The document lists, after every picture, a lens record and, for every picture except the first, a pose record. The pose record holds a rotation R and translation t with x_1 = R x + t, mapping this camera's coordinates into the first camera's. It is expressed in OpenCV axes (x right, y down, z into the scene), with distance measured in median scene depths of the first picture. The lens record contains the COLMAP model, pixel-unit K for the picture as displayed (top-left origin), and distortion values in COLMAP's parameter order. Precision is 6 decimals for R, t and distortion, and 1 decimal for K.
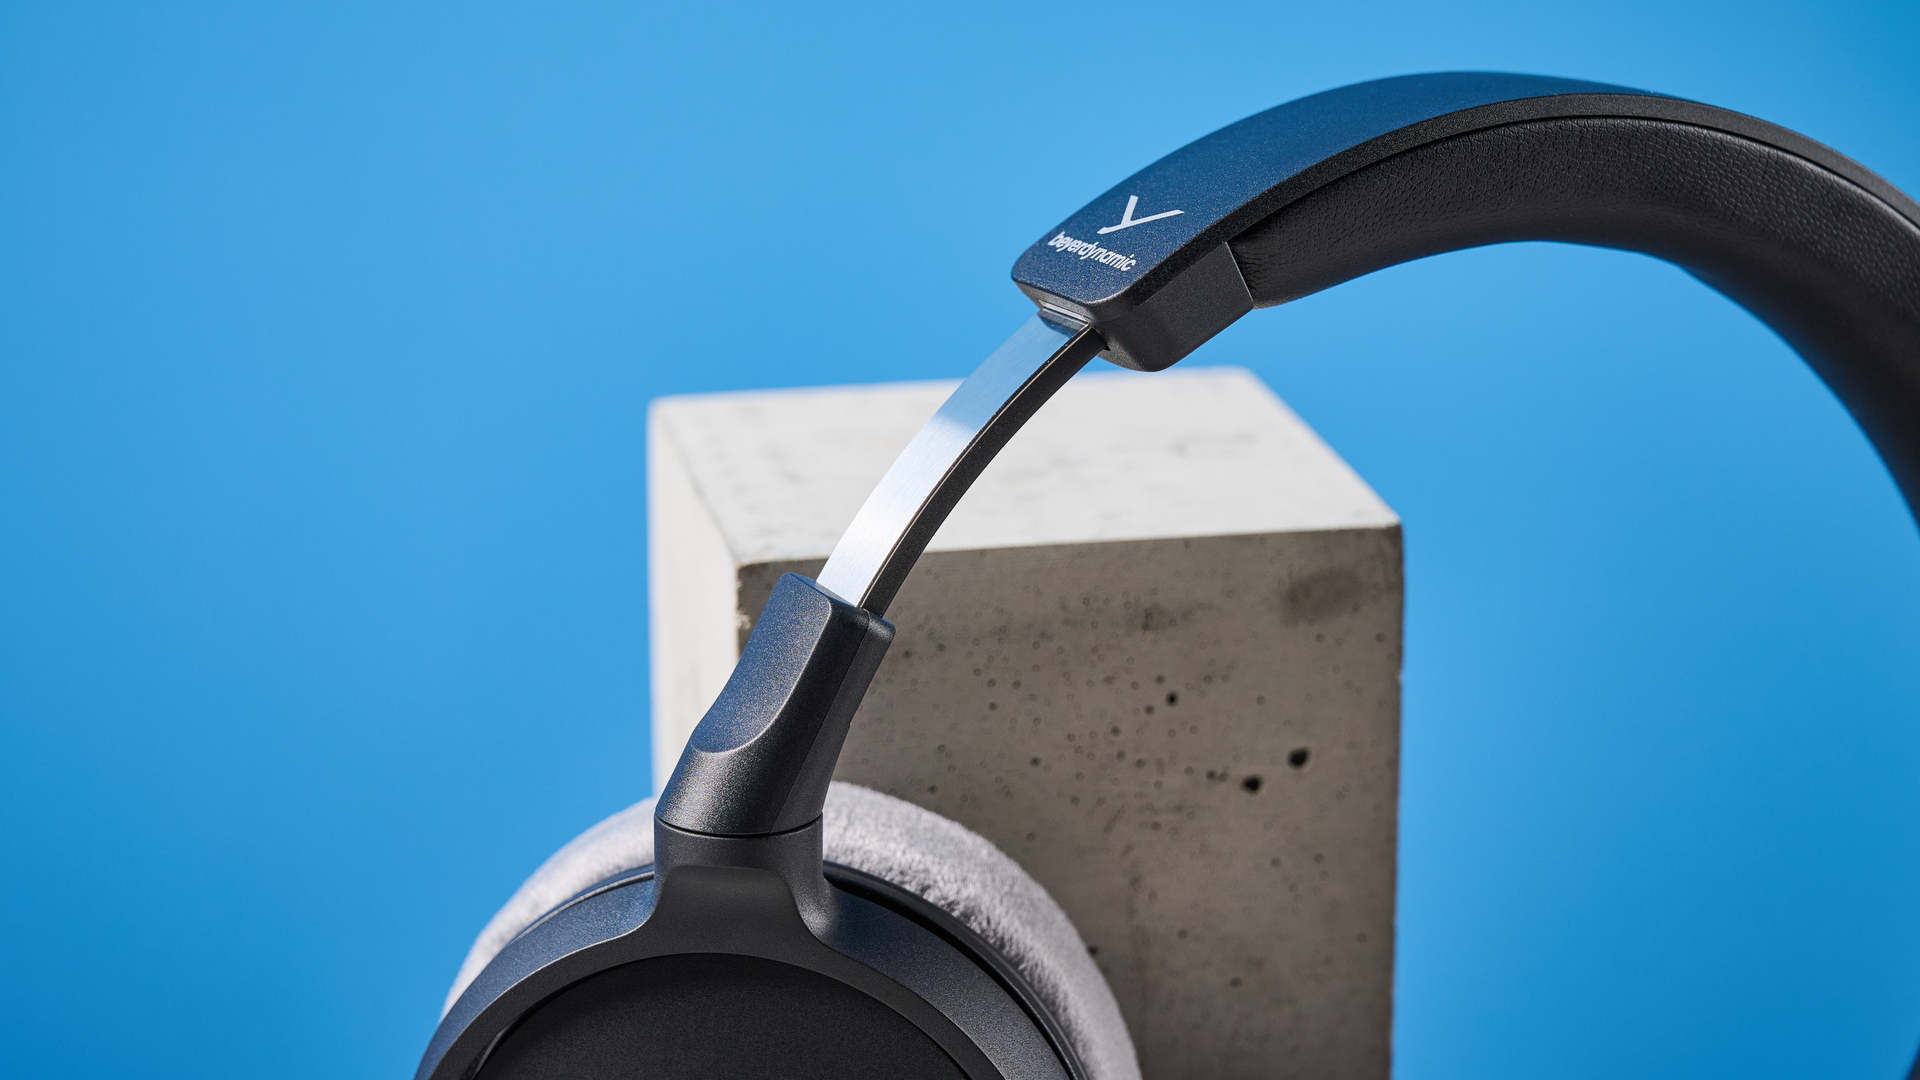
lens RADIAL K [[5056.6, 0, 960.8], [0, 5056.6, 539.4], [0, 0, 1]] dist [-0.111179, 0.000000]
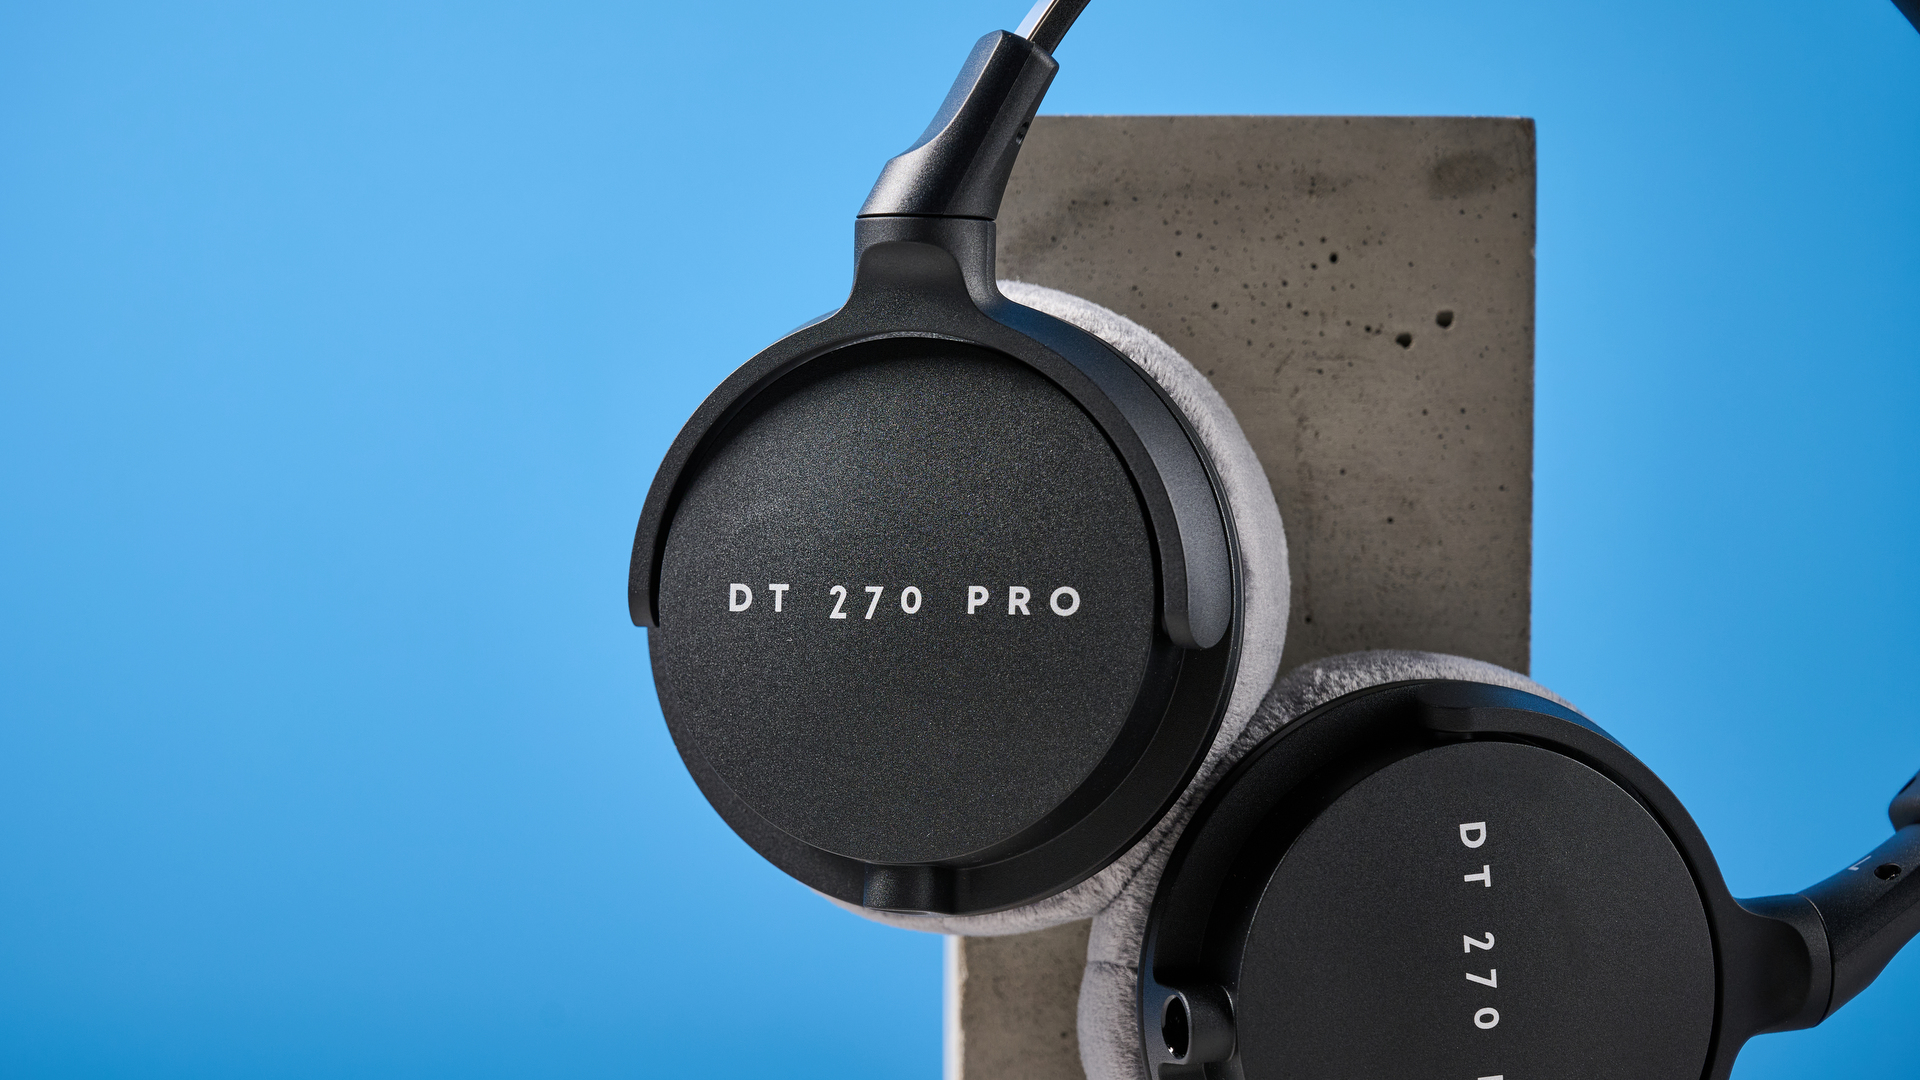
lens RADIAL K [[5056.6, 0, 960.7], [0, 5056.6, 540.6], [0, 0, 1]] dist [-0.111179, 0.000000]
pose [[0.986201, 0.012224, -0.165100, 0.150740], [-0.056355, 0.962500, -0.265362, 0.410671], [0.155666, 0.271004, 0.949908, -0.110788]]
